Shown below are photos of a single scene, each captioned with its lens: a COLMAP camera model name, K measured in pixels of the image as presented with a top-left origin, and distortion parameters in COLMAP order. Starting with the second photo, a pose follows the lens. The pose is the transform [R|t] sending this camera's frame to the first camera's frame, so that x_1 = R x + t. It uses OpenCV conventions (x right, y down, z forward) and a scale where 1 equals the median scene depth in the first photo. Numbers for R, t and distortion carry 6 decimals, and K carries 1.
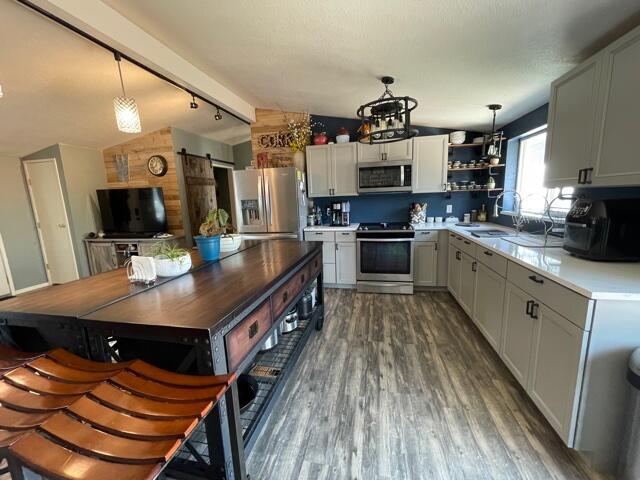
lens RADIAL K [[260.7, 0, 320.0], [0, 260.7, 240.0], [0, 0, 1]] dist [-0.002447, -0.000243]
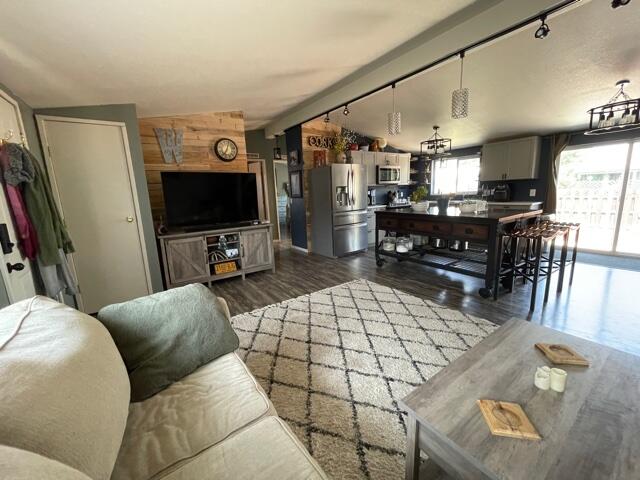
lens RADIAL K [[260.7, 0, 320.0], [0, 260.7, 240.0], [0, 0, 1]] dist [-0.002447, -0.000243]
pose [[0.692782, -0.122835, 0.710608, -1.160186], [0.133718, 0.990179, 0.040798, 0.040264], [-0.708641, 0.066757, 0.702404, 0.147320]]
